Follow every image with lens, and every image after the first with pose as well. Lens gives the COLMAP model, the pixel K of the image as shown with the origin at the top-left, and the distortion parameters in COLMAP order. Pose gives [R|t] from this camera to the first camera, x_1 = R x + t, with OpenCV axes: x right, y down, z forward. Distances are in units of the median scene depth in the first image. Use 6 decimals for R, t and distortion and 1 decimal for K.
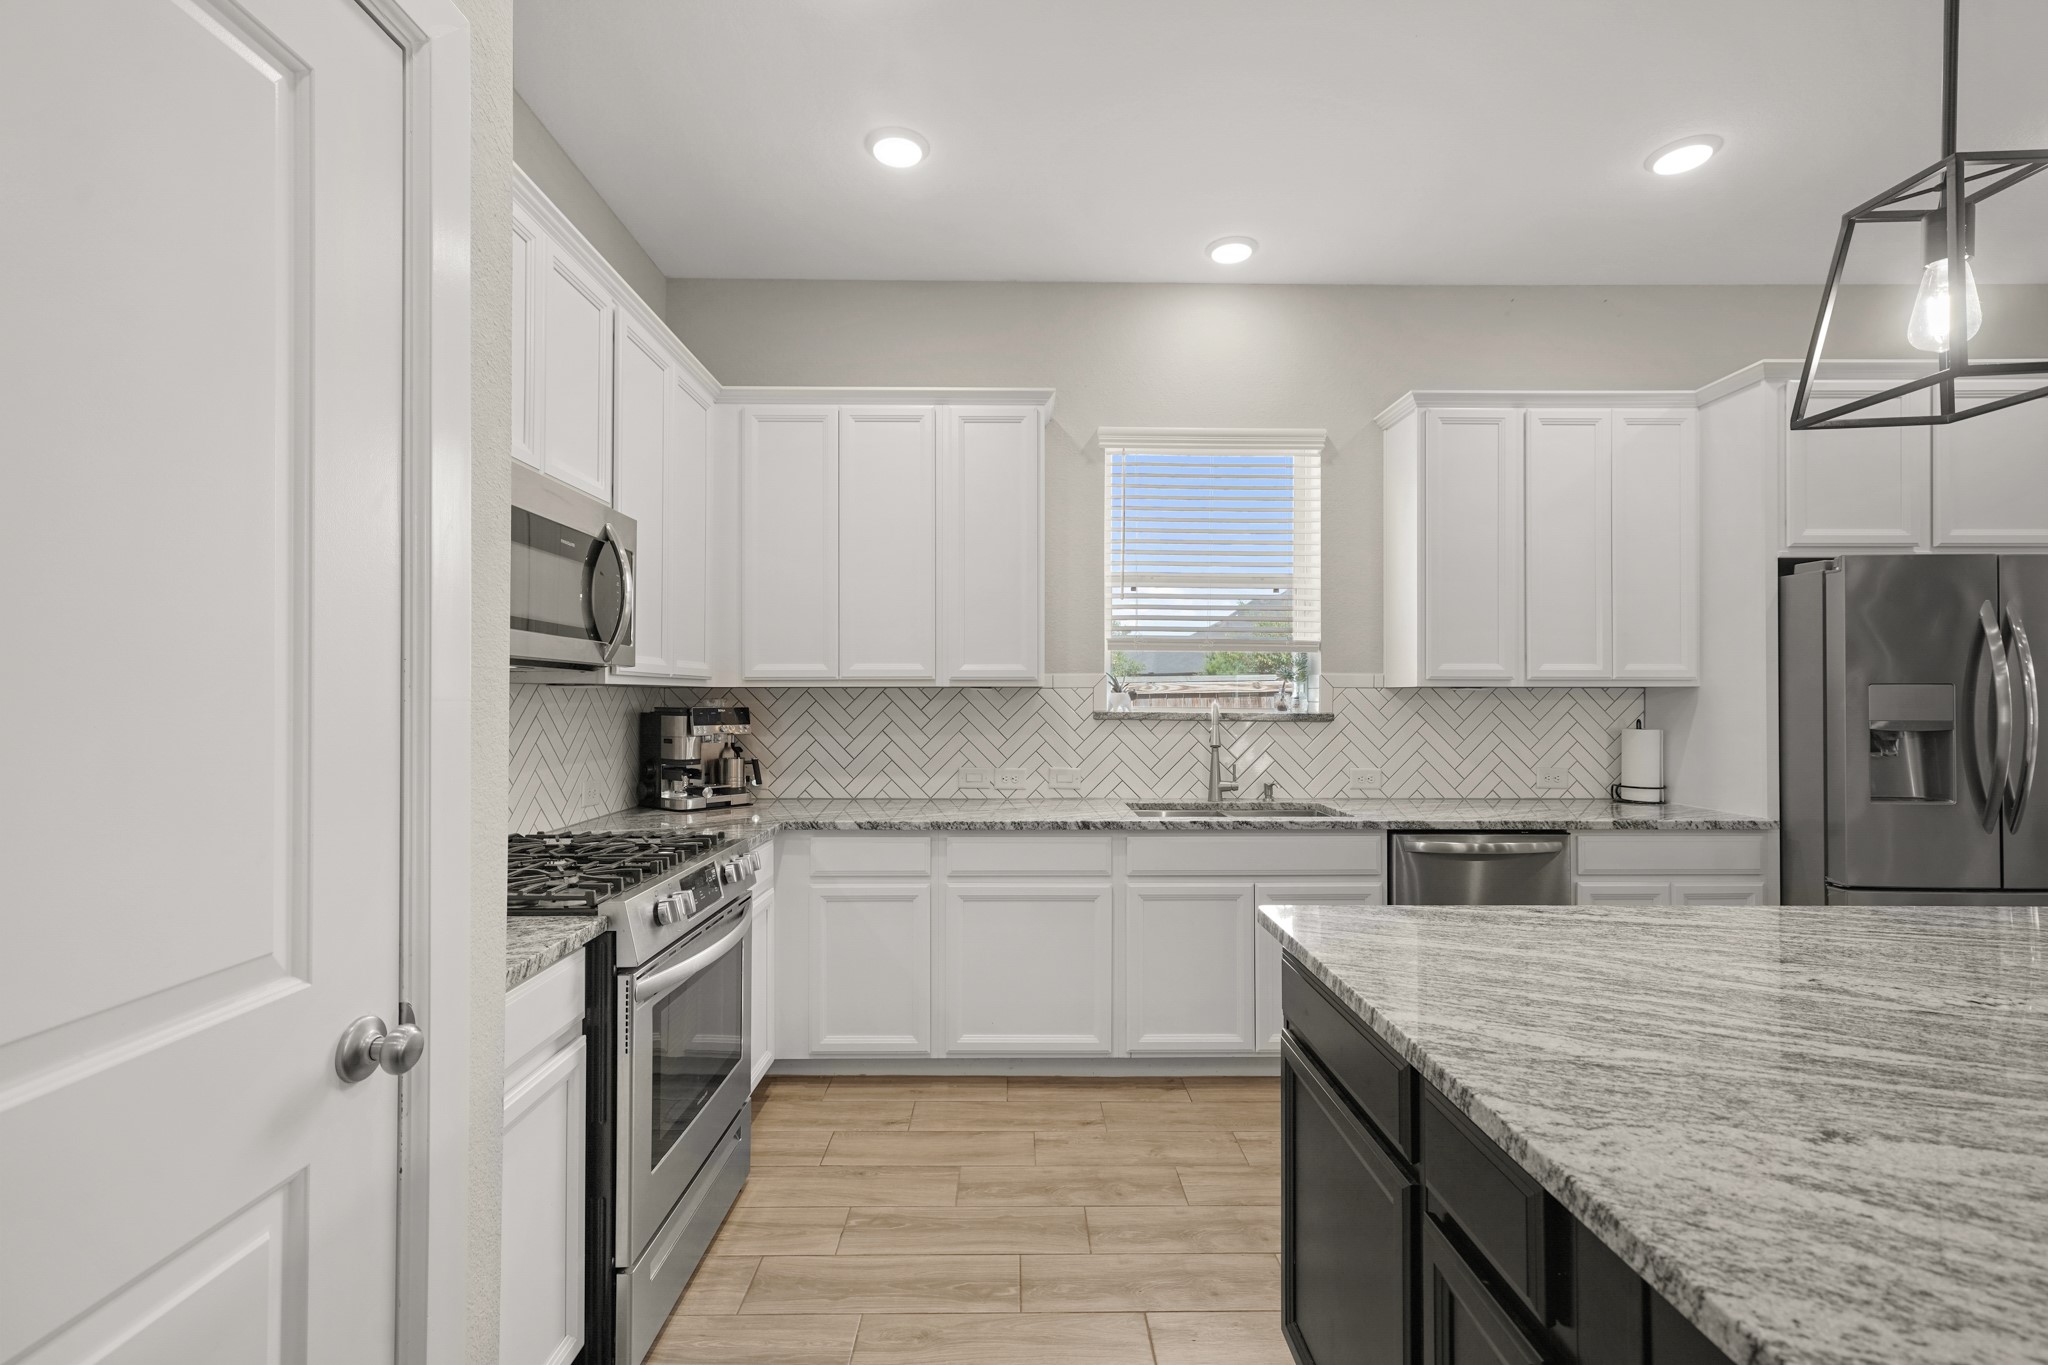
lens RADIAL K [[909.1, 0, 1024.0], [0, 909.1, 682.5], [0, 0, 1]] dist [0.001256, 0.000111]
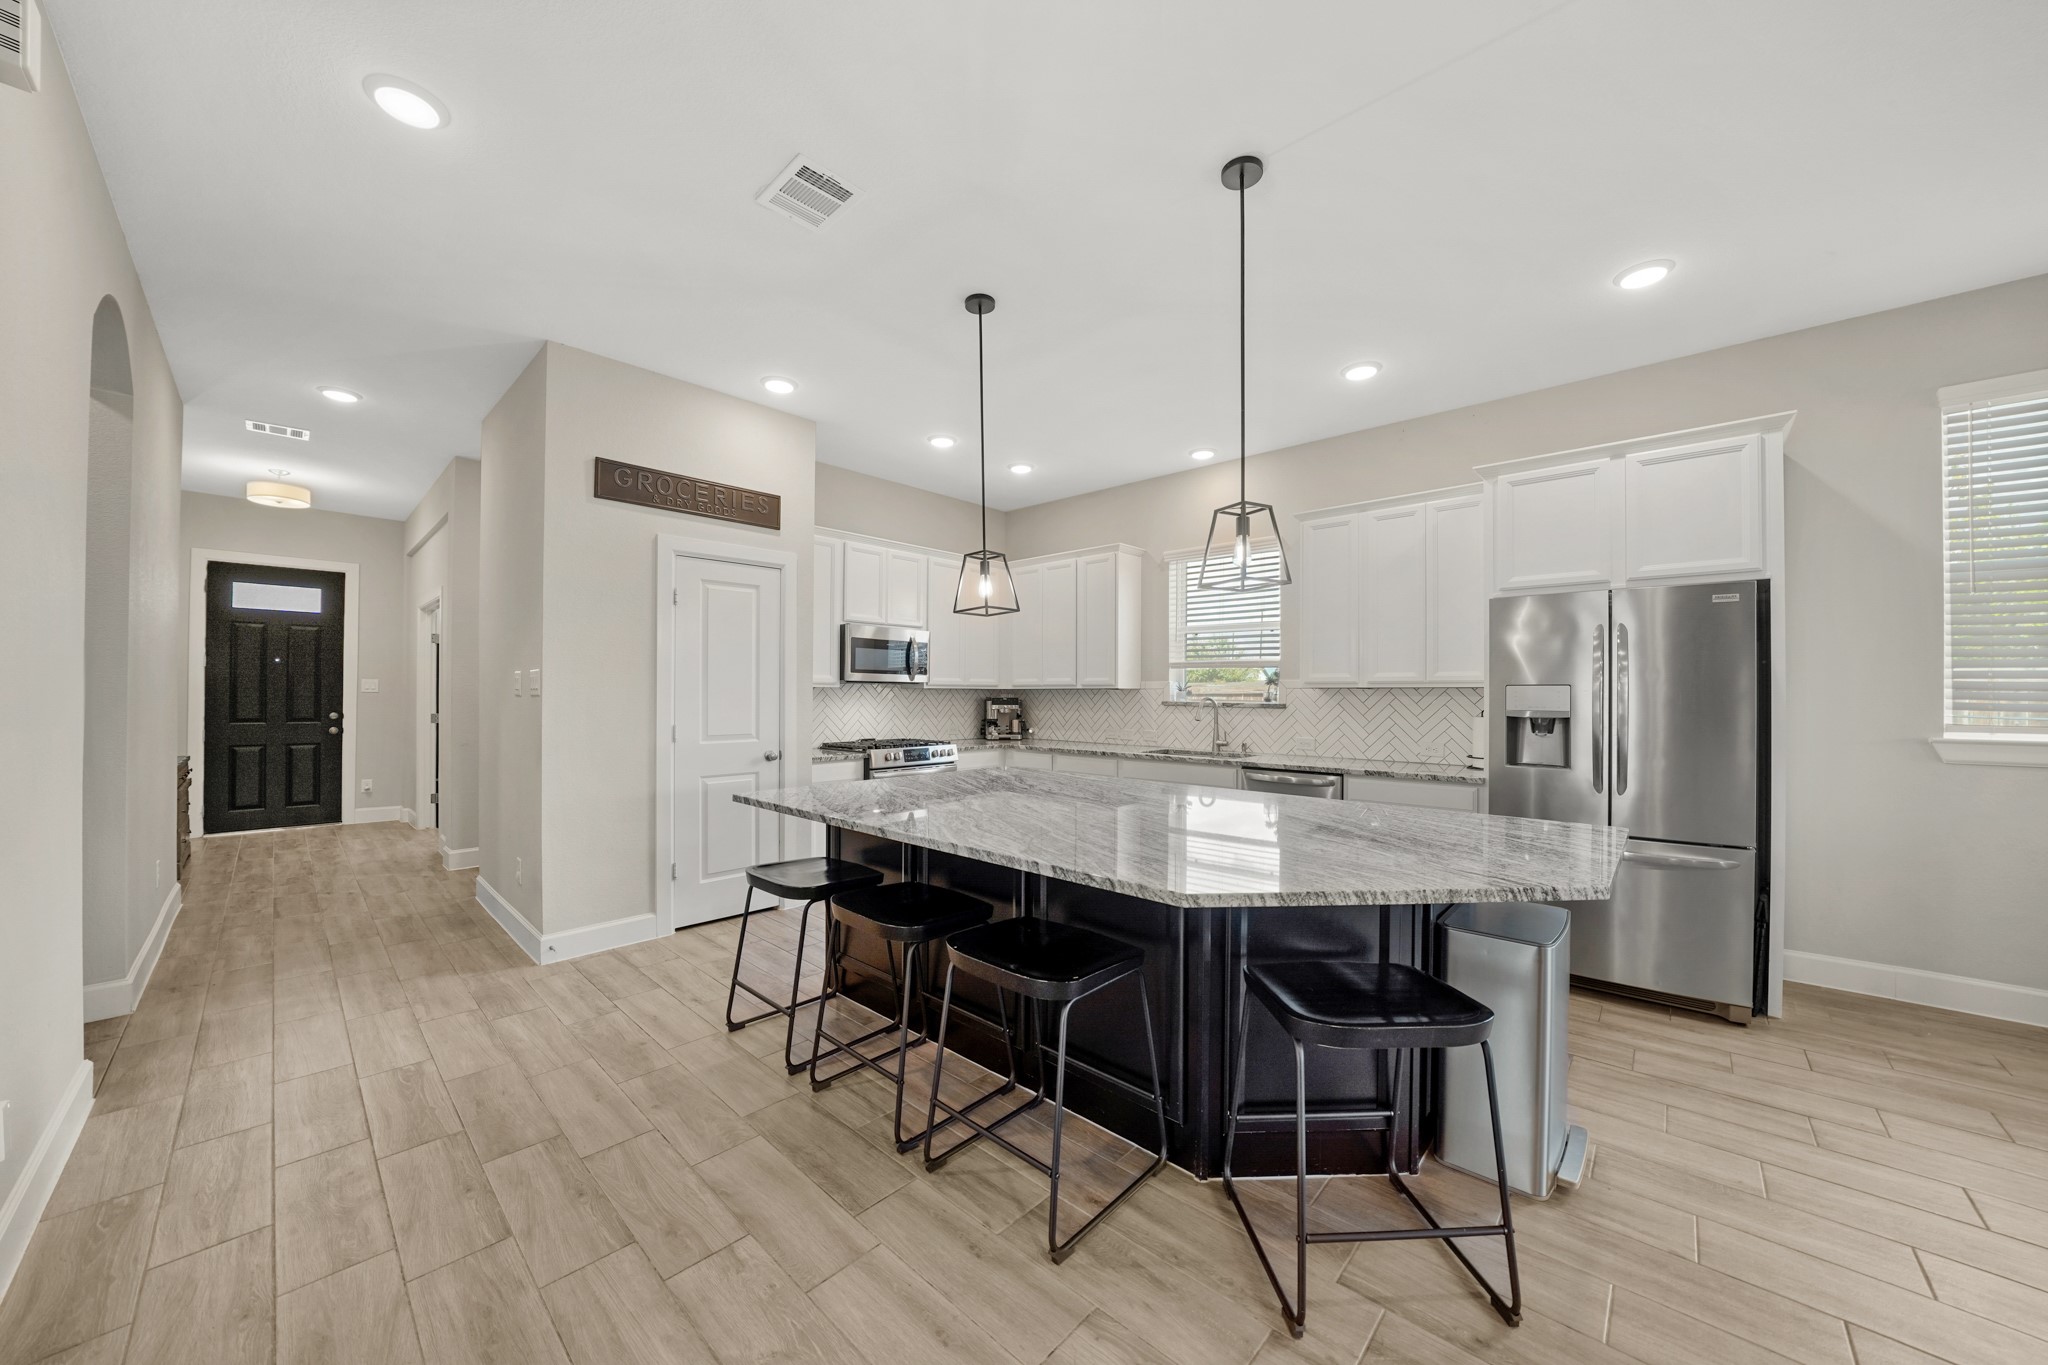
lens RADIAL K [[711.7, 0, 1028.9], [0, 711.7, 692.2], [0, 0, 1]] dist [-0.028600, 0.003537]
pose [[0.724545, -0.000117, -0.689228, 0.984855], [0.008469, 0.999926, 0.008732, -0.003223], [0.689176, -0.012164, 0.724492, -0.301715]]
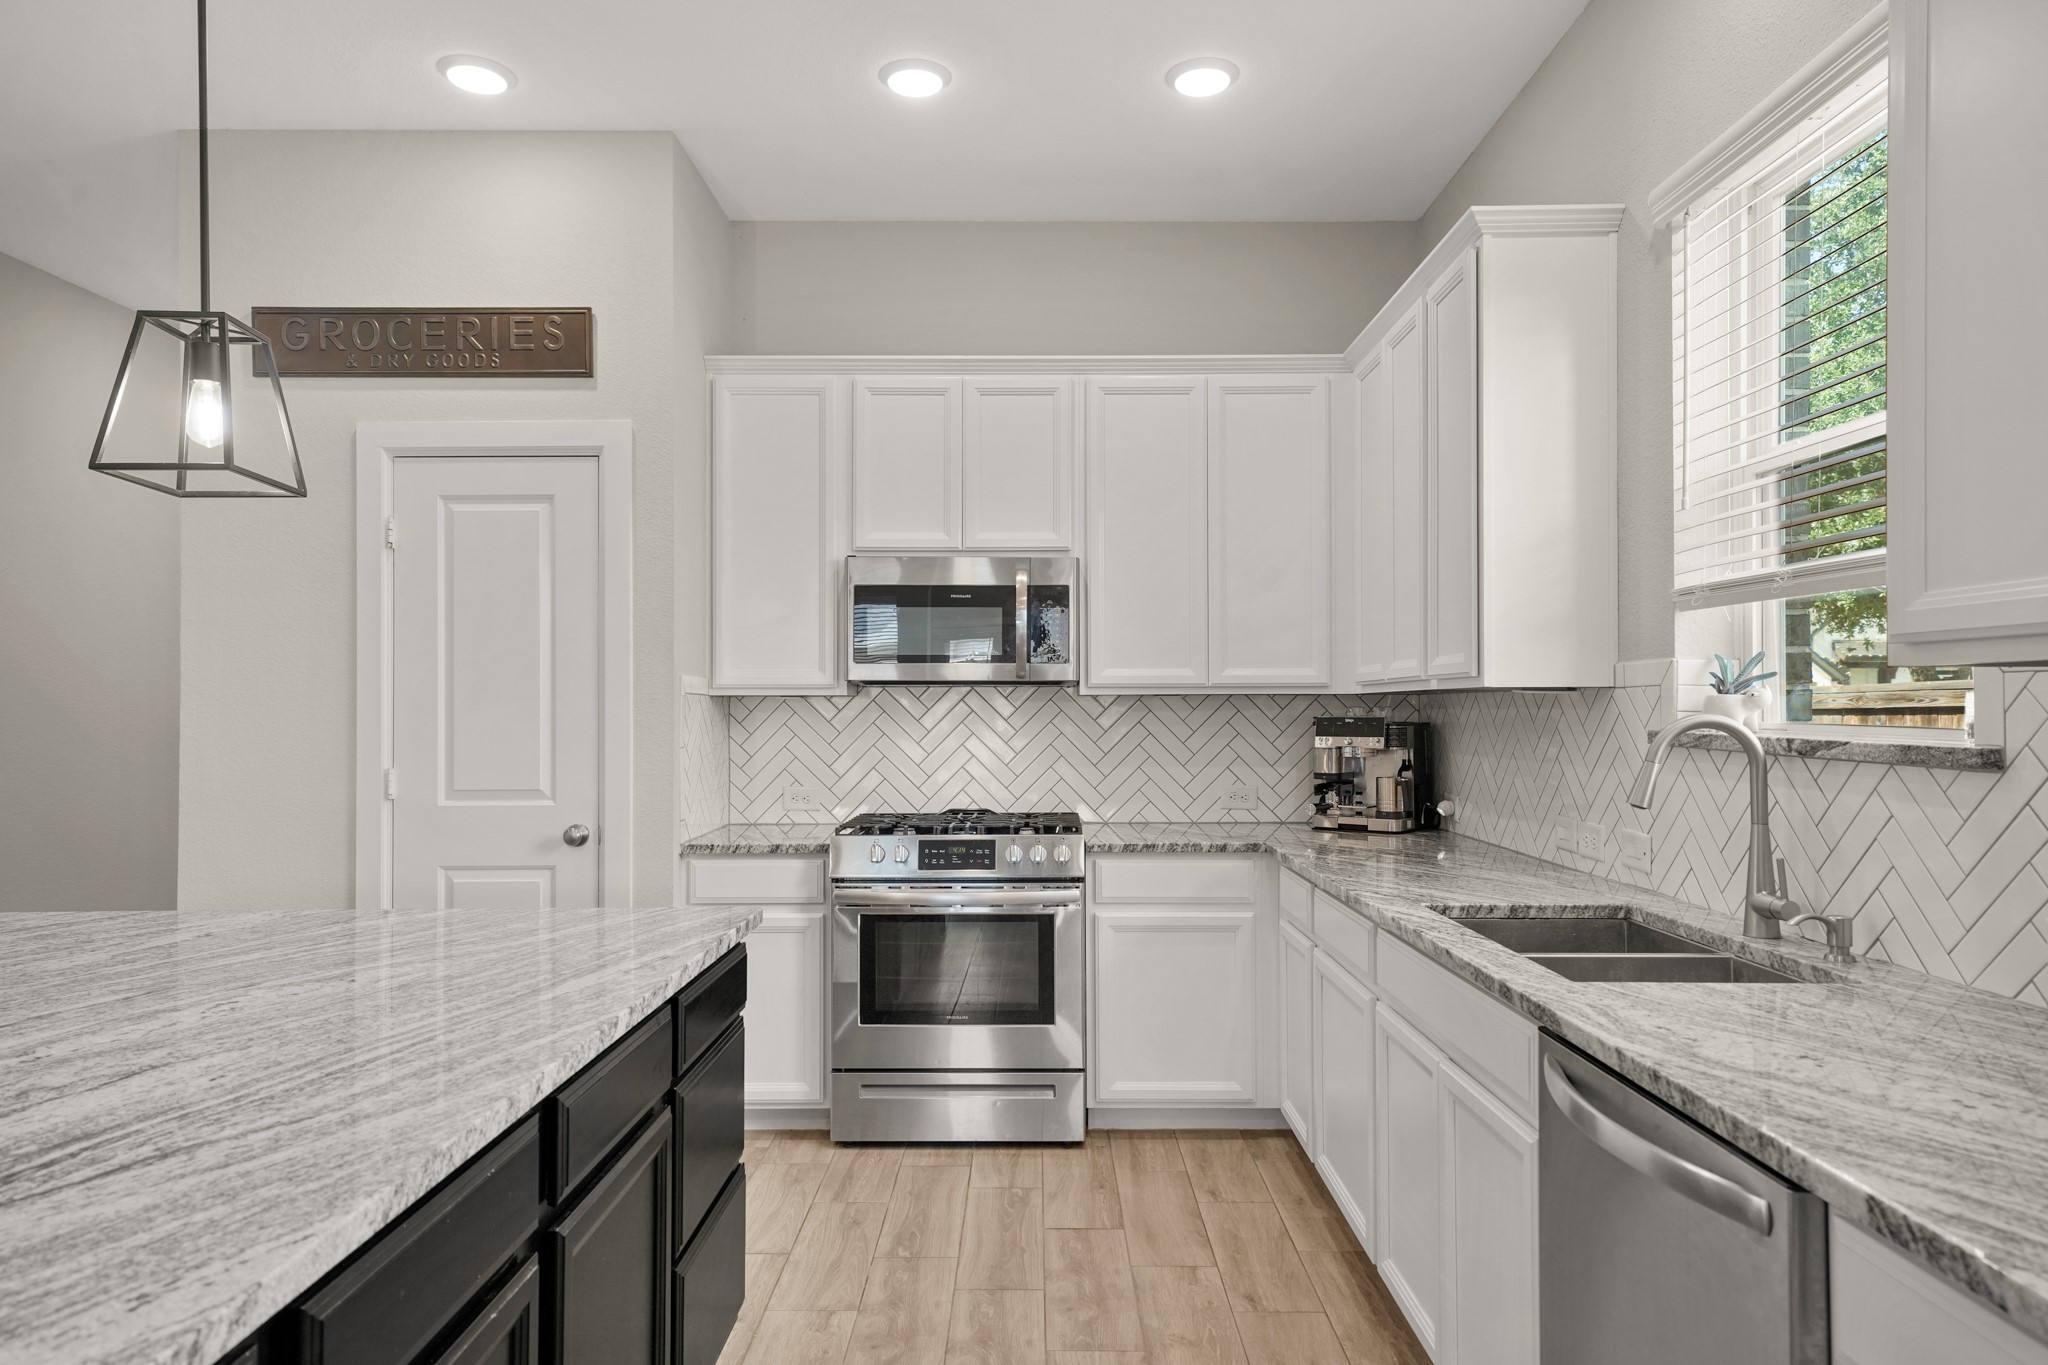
lens RADIAL K [[1290.7, 0, 1024.0], [0, 1290.7, 682.5], [0, 0, 1]] dist [0.002148, 0.000344]
pose [[-0.022350, -0.020765, -0.999535, 0.913300], [0.018446, 0.999606, -0.021179, 0.013921], [0.999580, -0.018911, -0.021958, 0.706265]]
